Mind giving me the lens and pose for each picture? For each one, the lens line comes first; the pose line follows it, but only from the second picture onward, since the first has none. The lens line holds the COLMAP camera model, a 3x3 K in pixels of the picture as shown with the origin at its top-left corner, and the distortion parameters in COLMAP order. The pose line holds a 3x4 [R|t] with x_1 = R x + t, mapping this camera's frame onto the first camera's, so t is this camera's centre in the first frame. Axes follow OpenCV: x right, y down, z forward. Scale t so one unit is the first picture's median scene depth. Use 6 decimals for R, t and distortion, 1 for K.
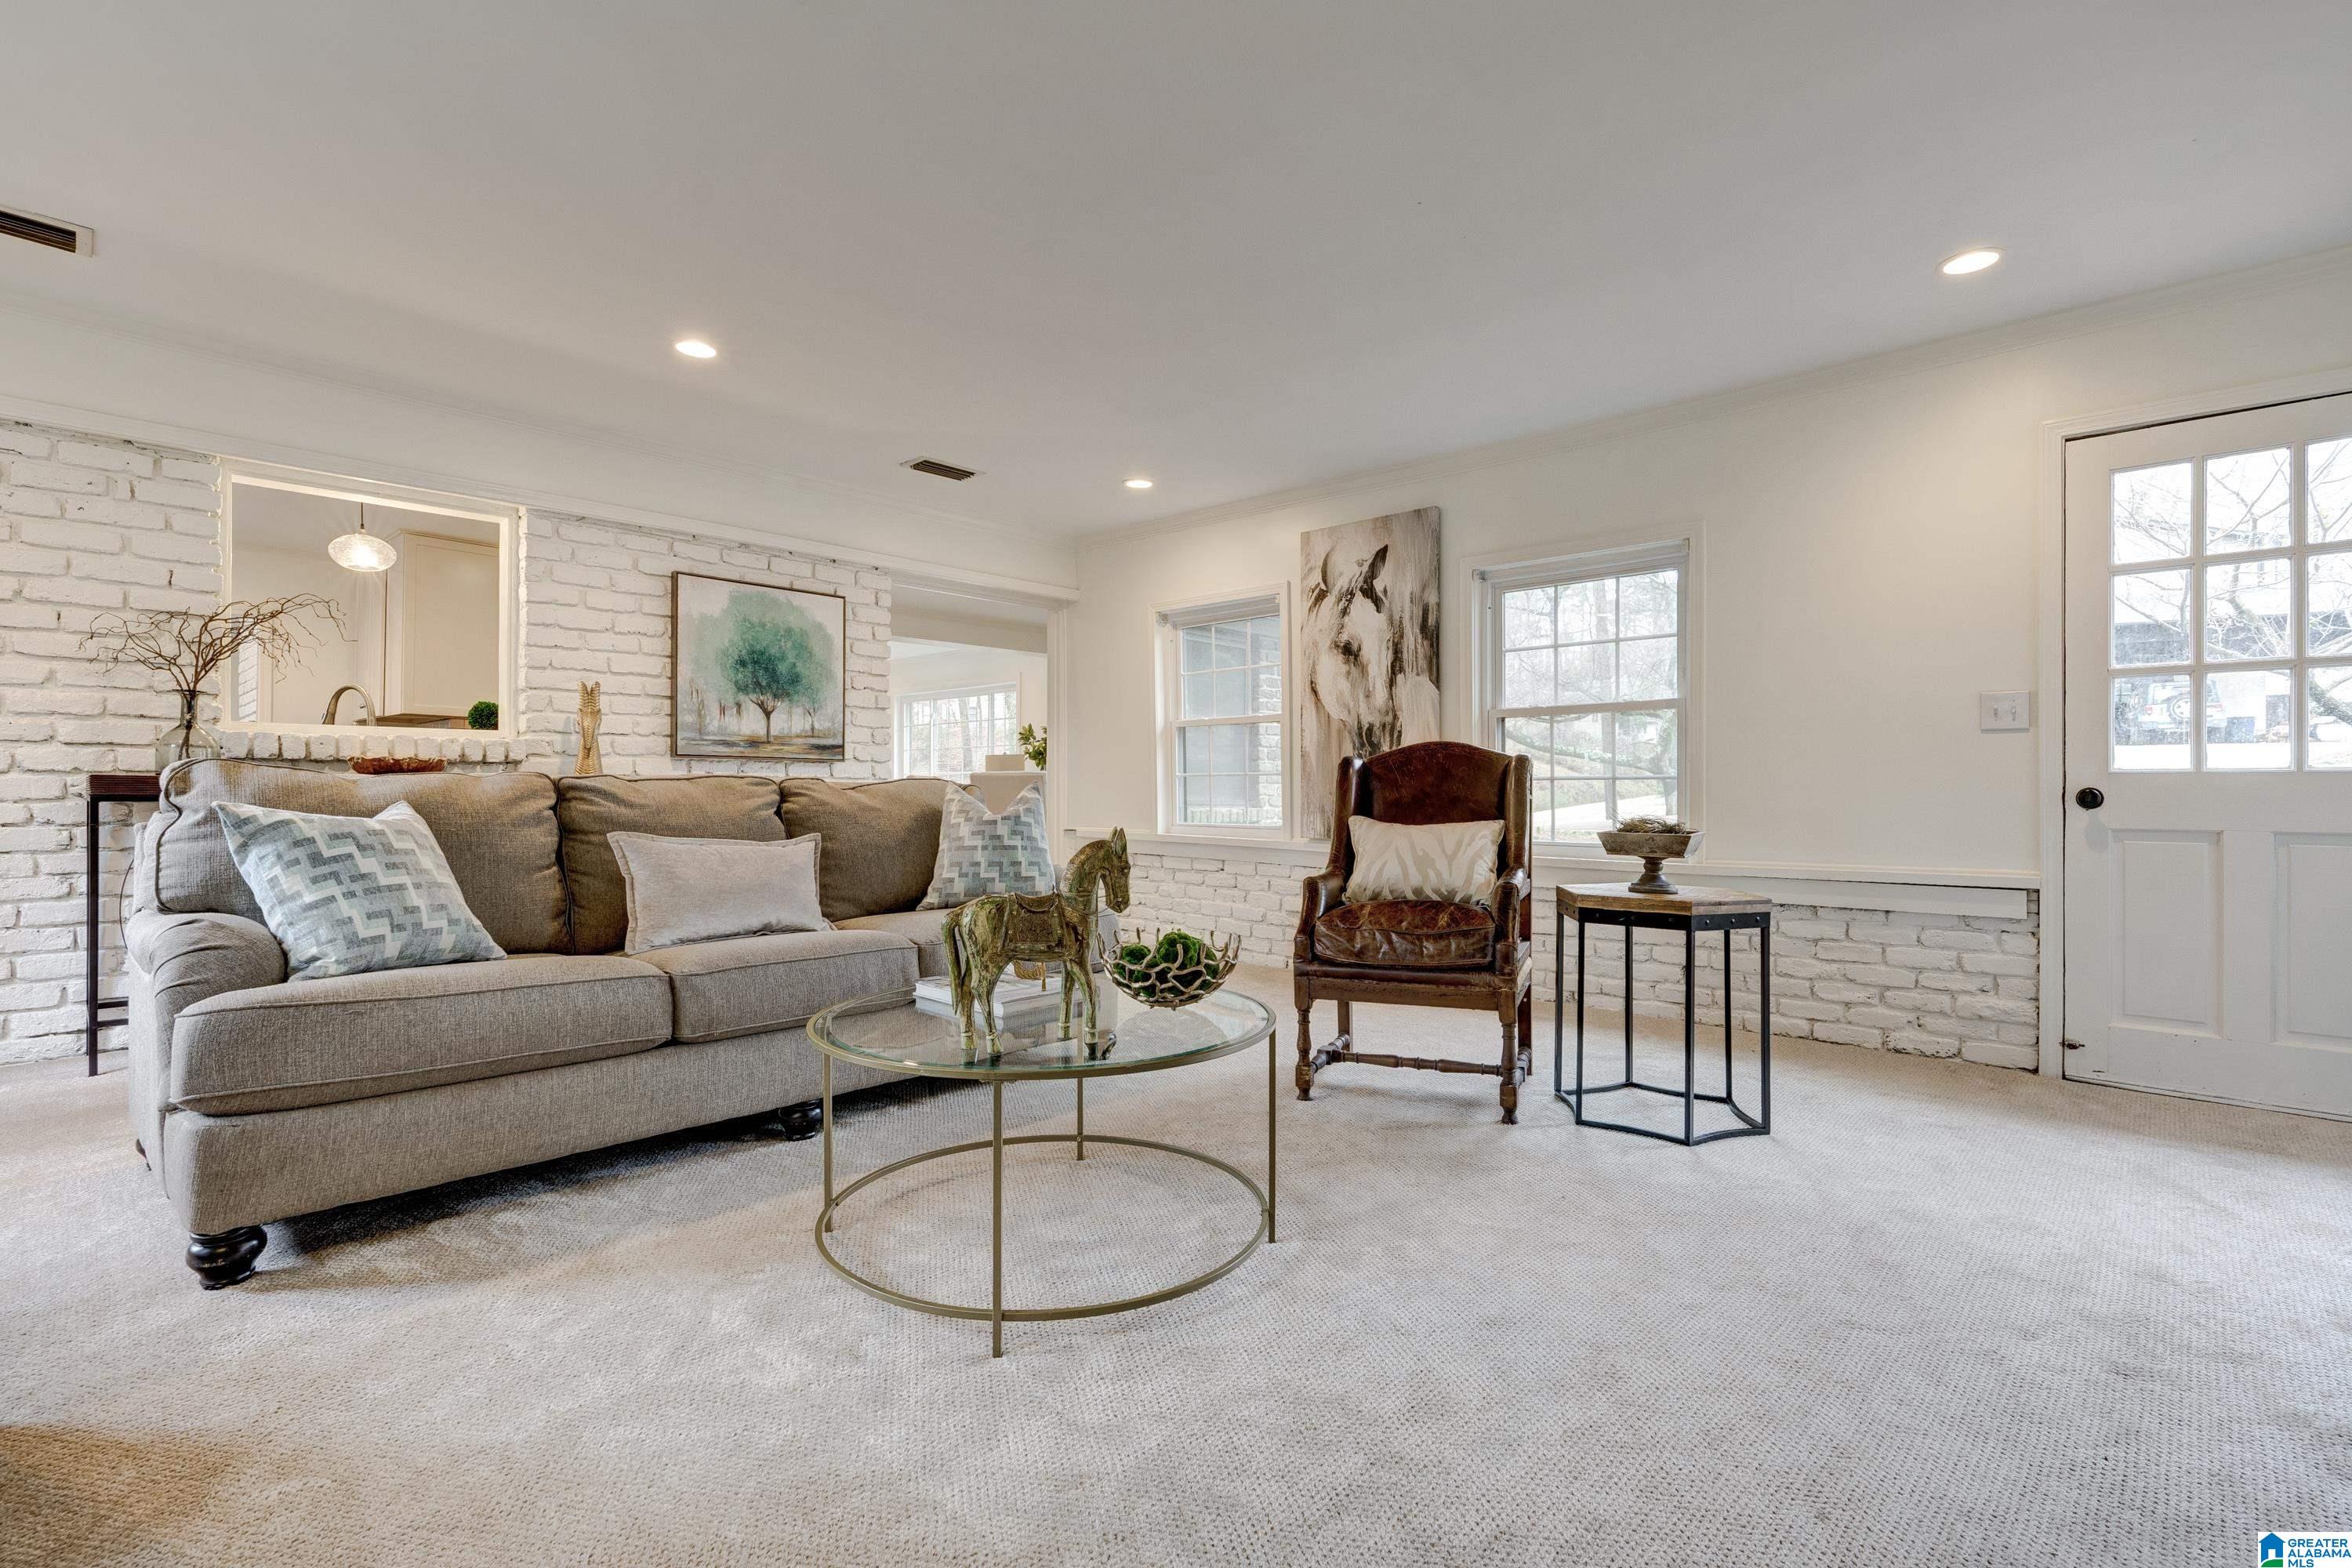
lens RADIAL K [[1059.1, 0, 1181.6], [0, 1059.1, 780.9], [0, 0, 1]] dist [-0.001865, 0.001486]
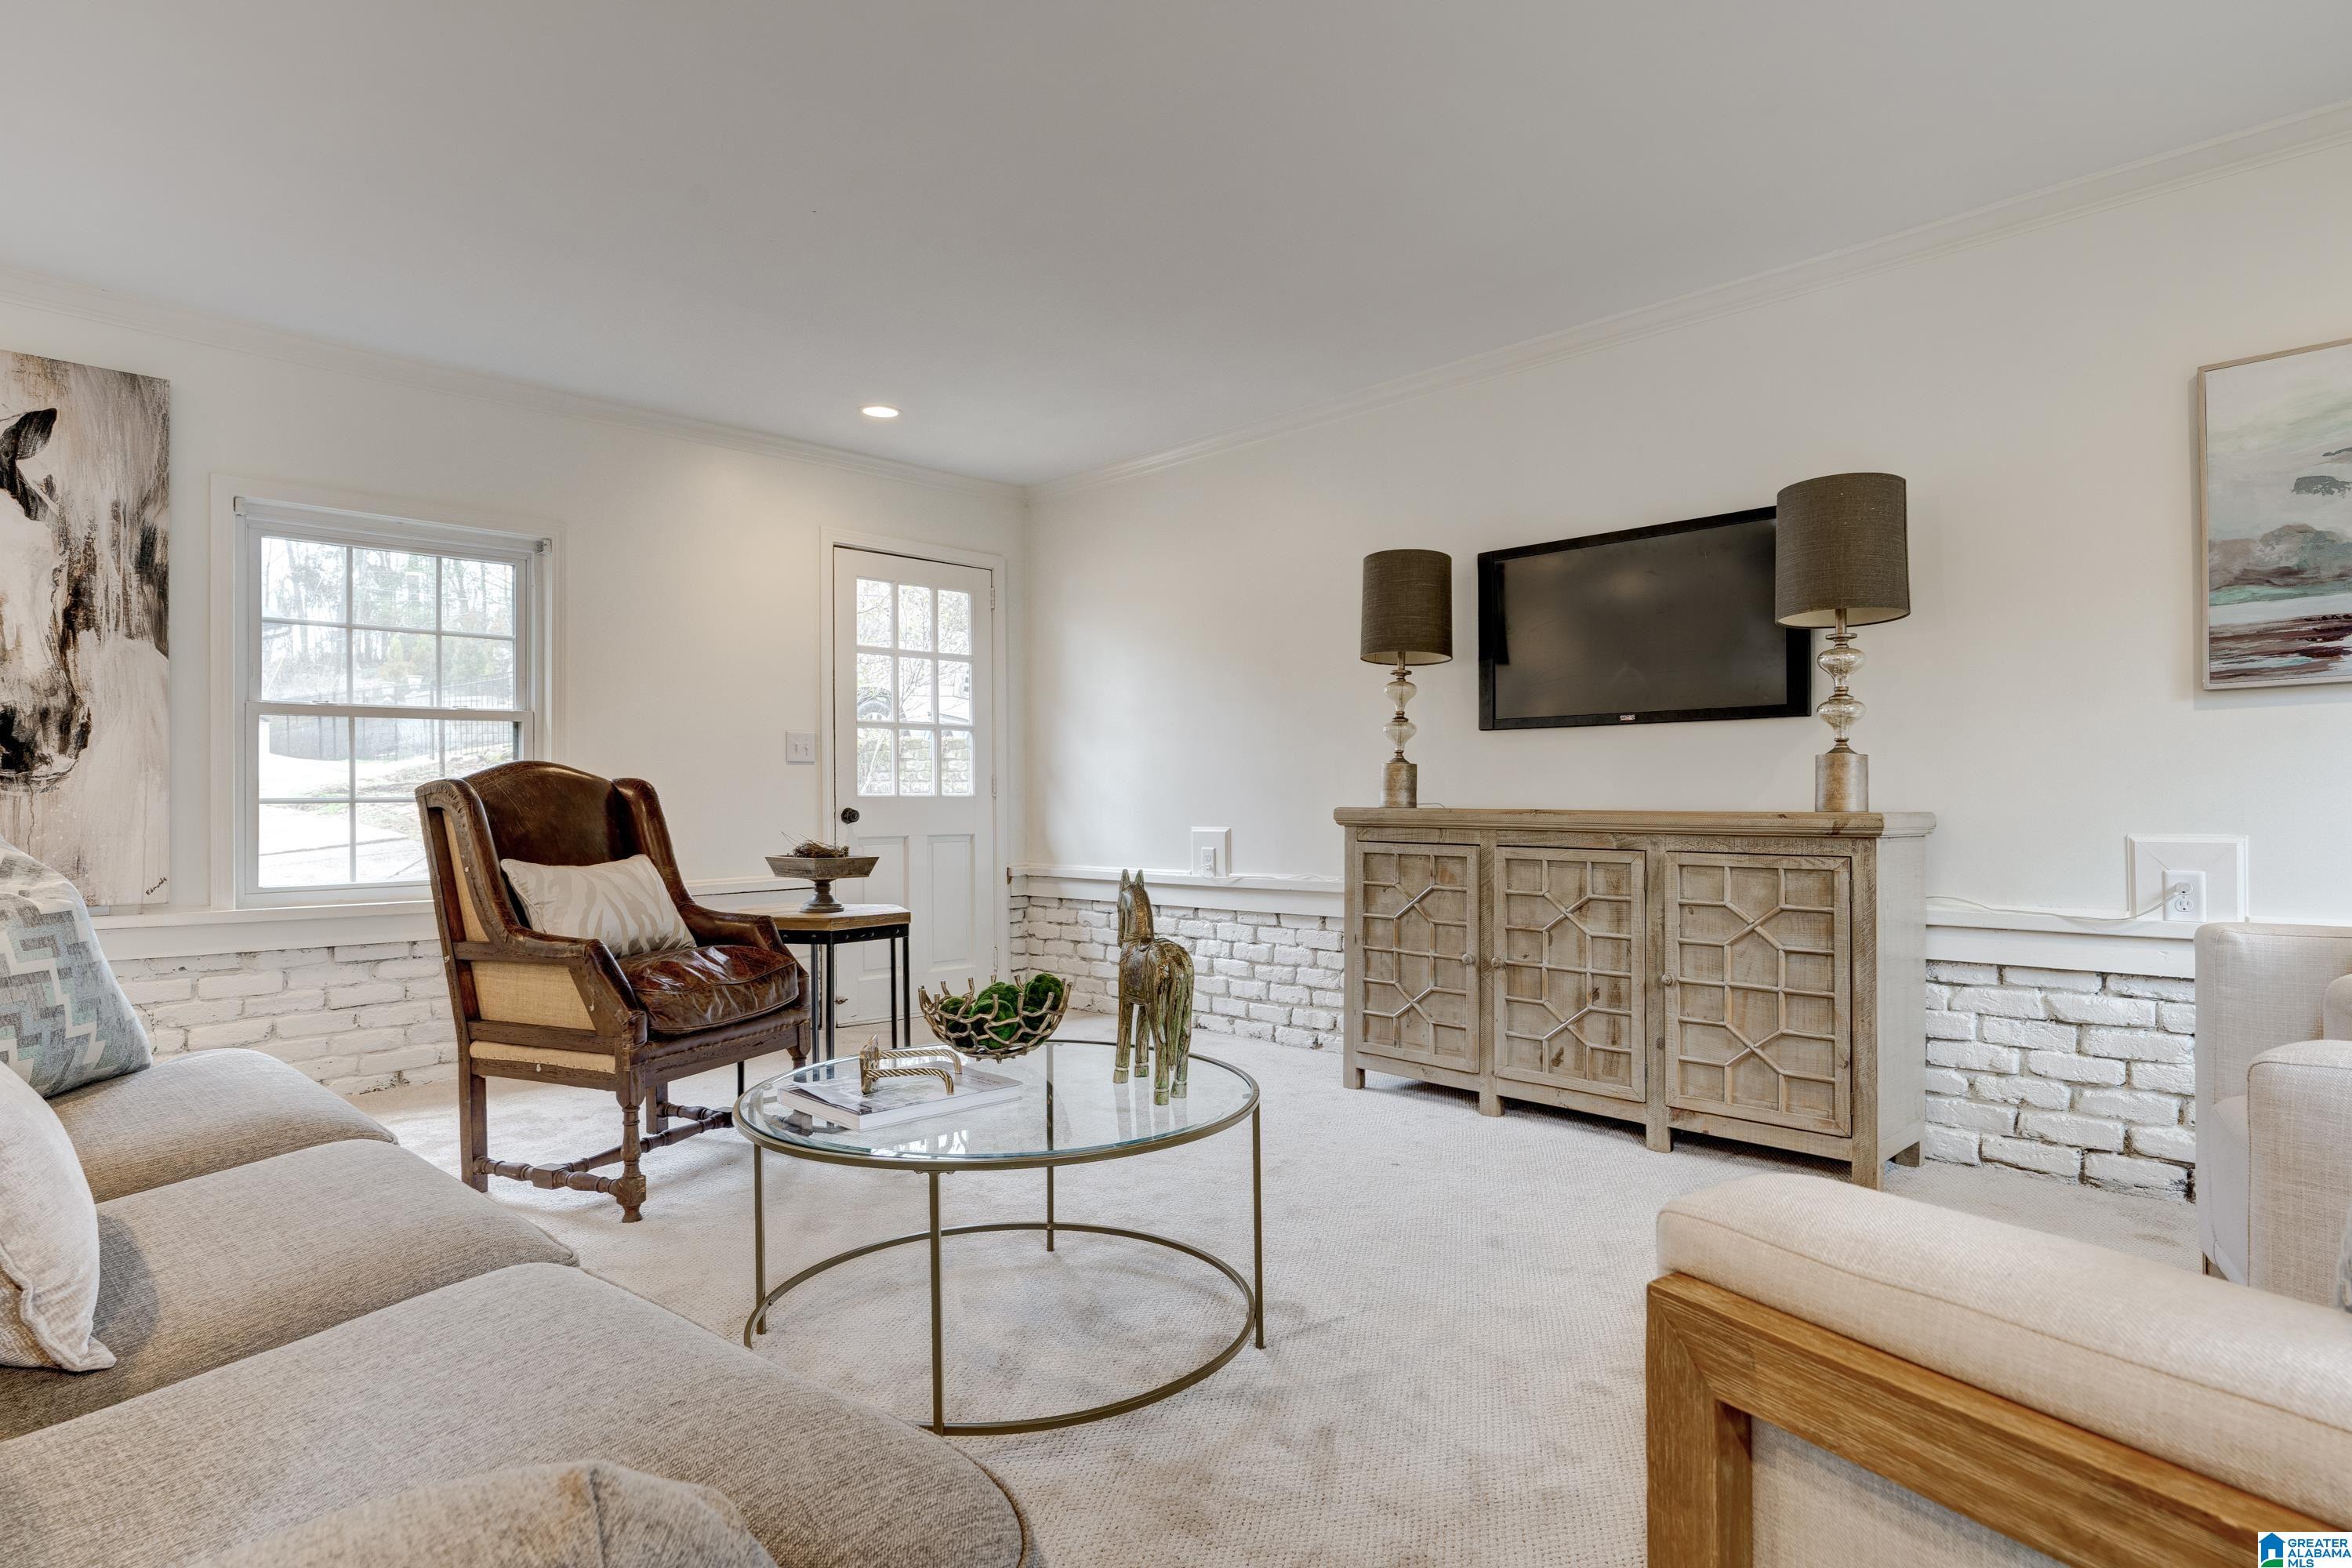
lens RADIAL K [[1286.1, 0, 1173.7], [0, 1286.1, 778.4], [0, 0, 1]] dist [-0.000642, -0.000597]
pose [[0.033815, 0.006512, 0.999407, -0.540326], [-0.006579, 0.999959, -0.006293, -0.016066], [-0.999406, -0.006363, 0.033857, 0.370036]]
